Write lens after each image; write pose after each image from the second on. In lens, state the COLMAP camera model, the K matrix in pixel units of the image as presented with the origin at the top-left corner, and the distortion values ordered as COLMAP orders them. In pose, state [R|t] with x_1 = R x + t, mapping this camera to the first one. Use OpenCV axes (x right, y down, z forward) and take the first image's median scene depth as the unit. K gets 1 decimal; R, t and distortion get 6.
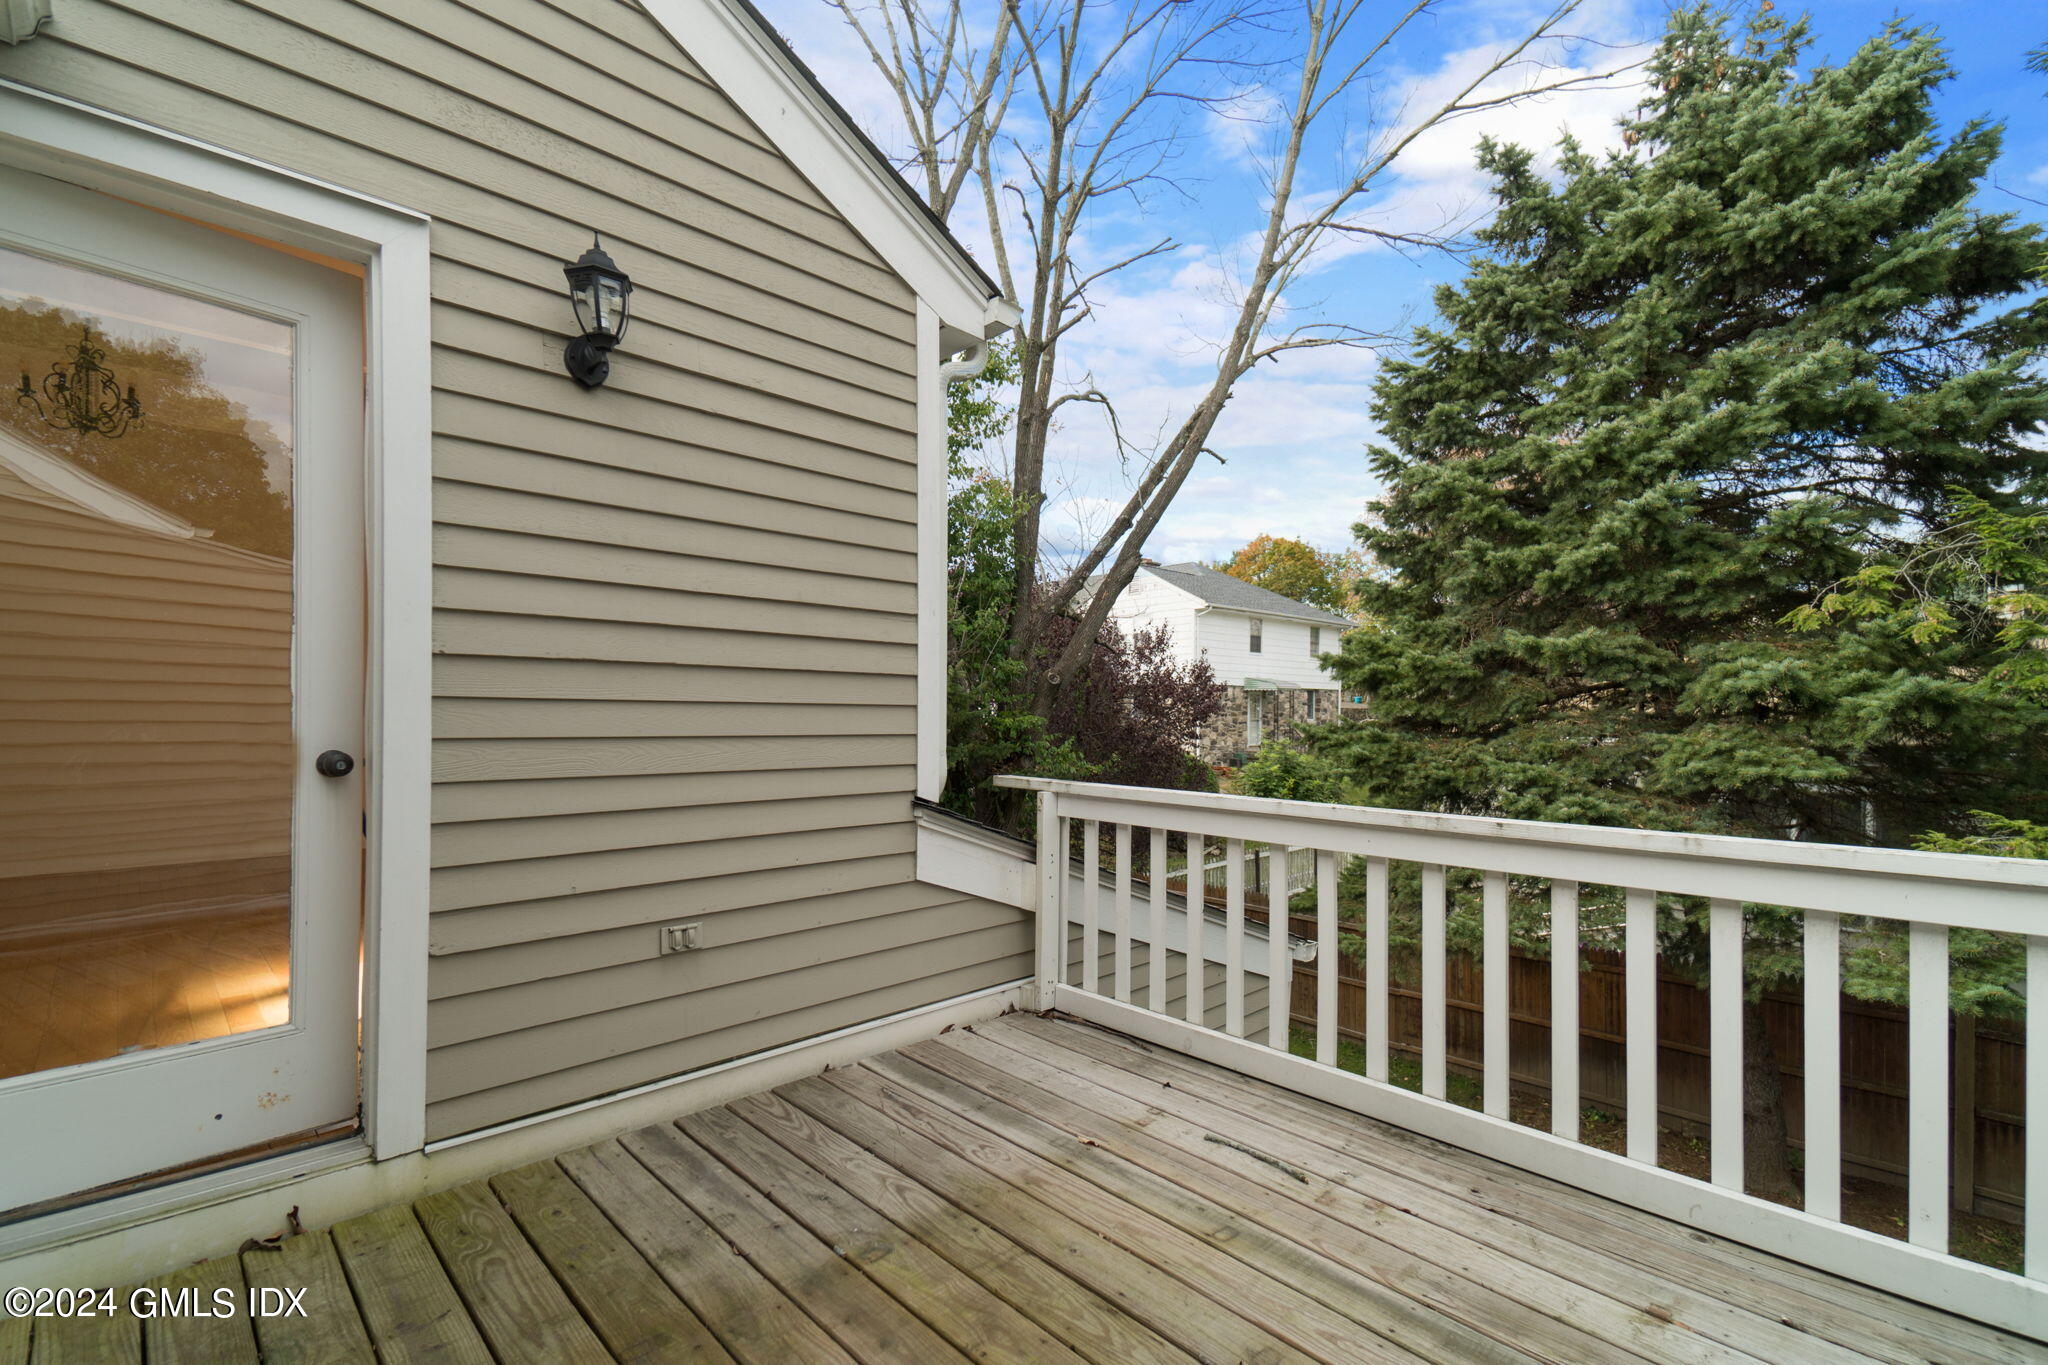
lens RADIAL K [[903.4, 0, 1020.8], [0, 903.4, 711.0], [0, 0, 1]] dist [0.025034, -0.000321]
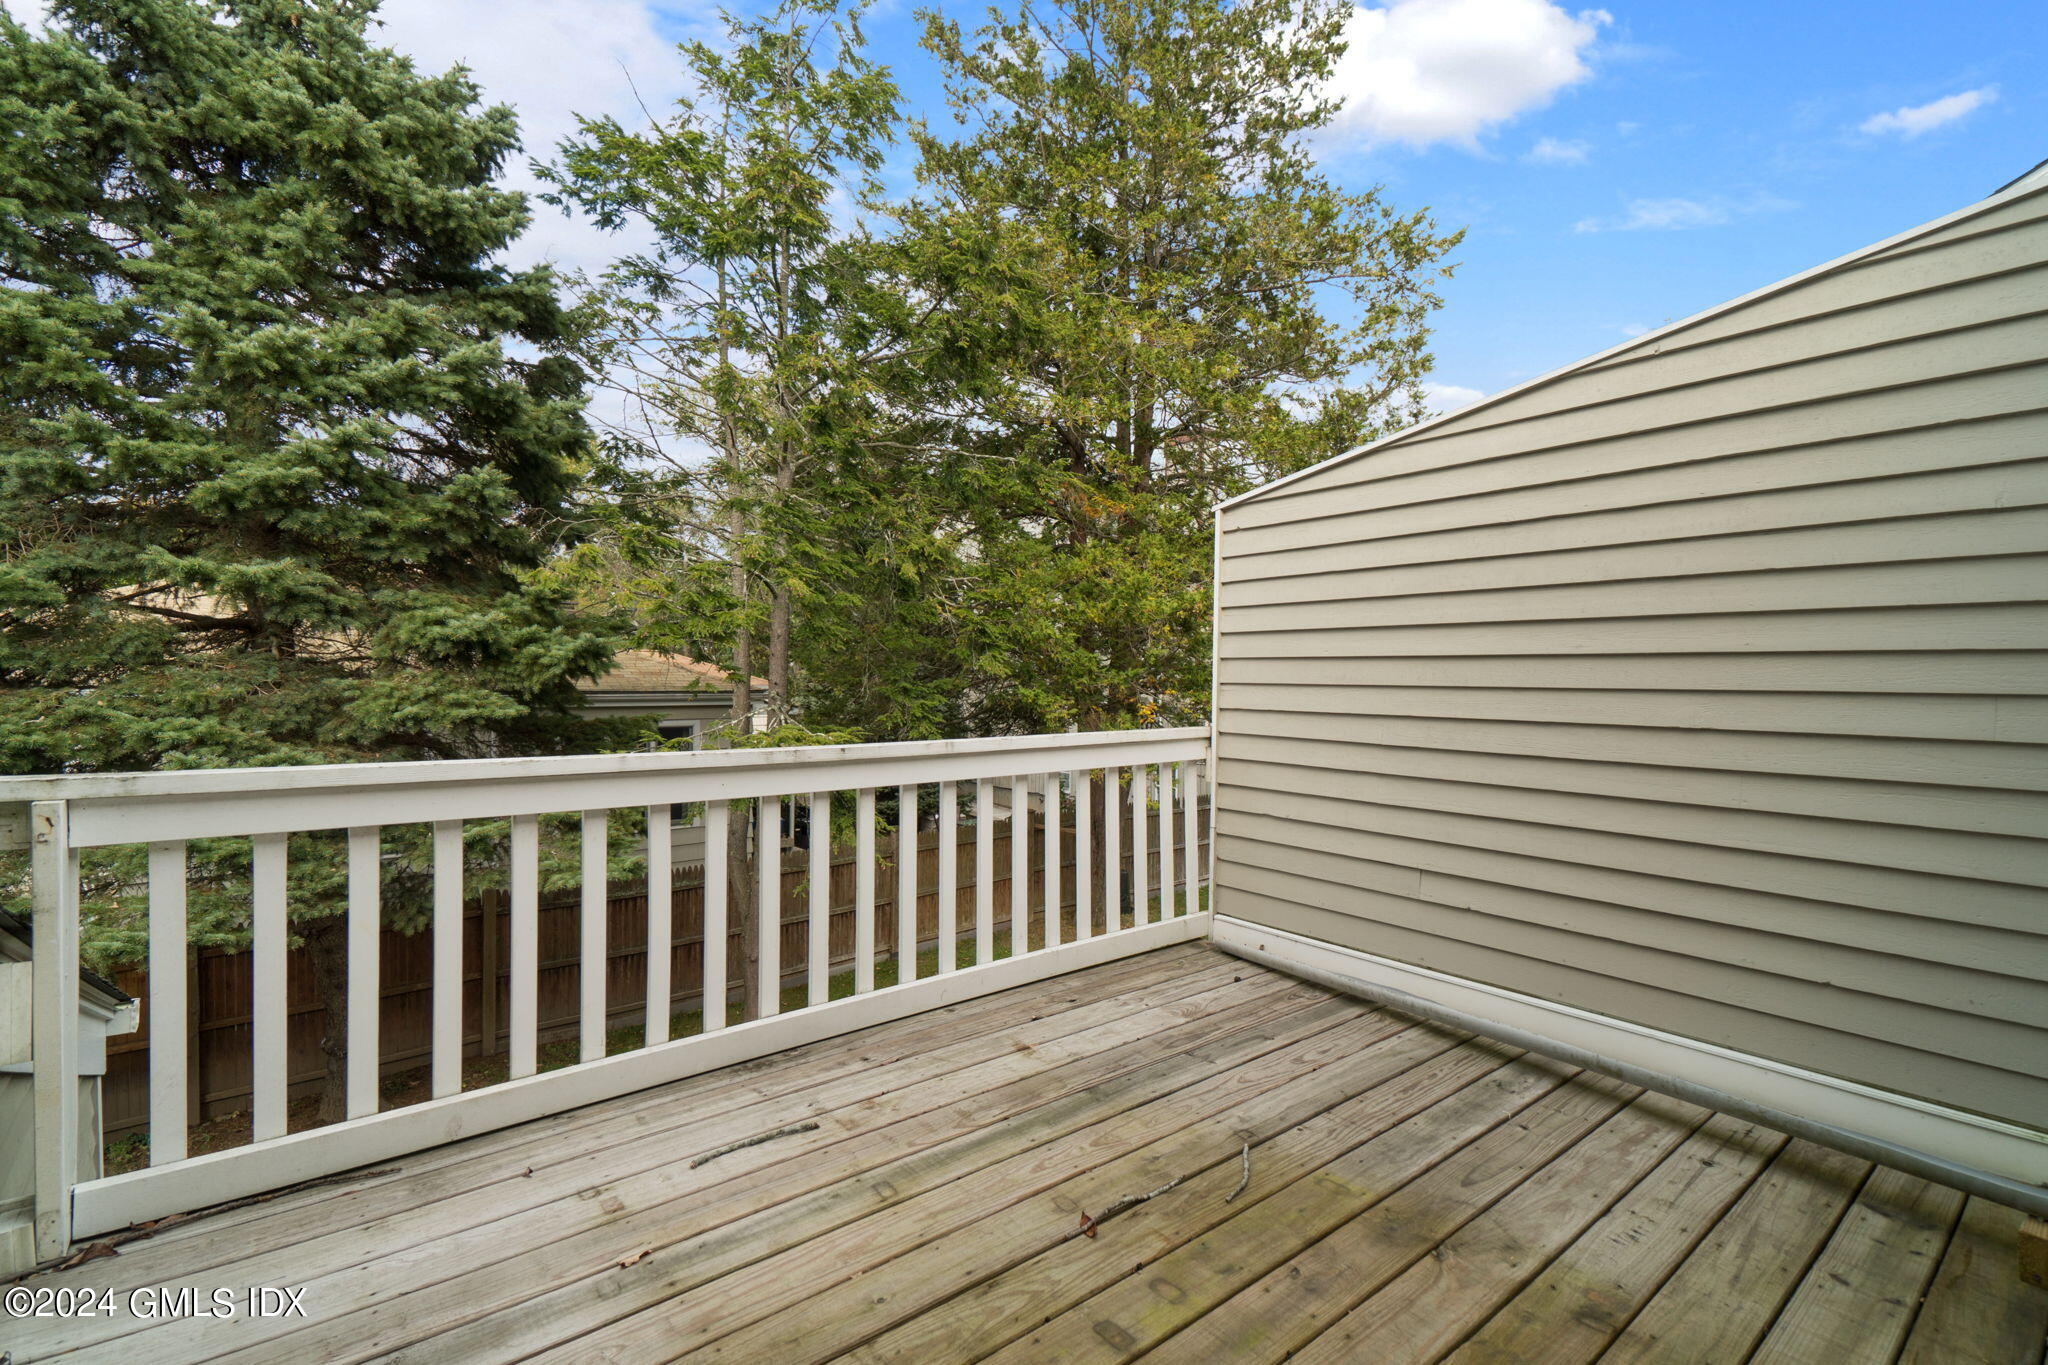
lens RADIAL K [[903.8, 0, 1016.9], [0, 903.8, 696.2], [0, 0, 1]] dist [0.069414, -0.033847]
pose [[0.090459, -0.026603, 0.995545, -0.528804], [-0.013569, 0.999517, 0.027942, 0.015307], [-0.995808, -0.016037, 0.090054, 0.572763]]
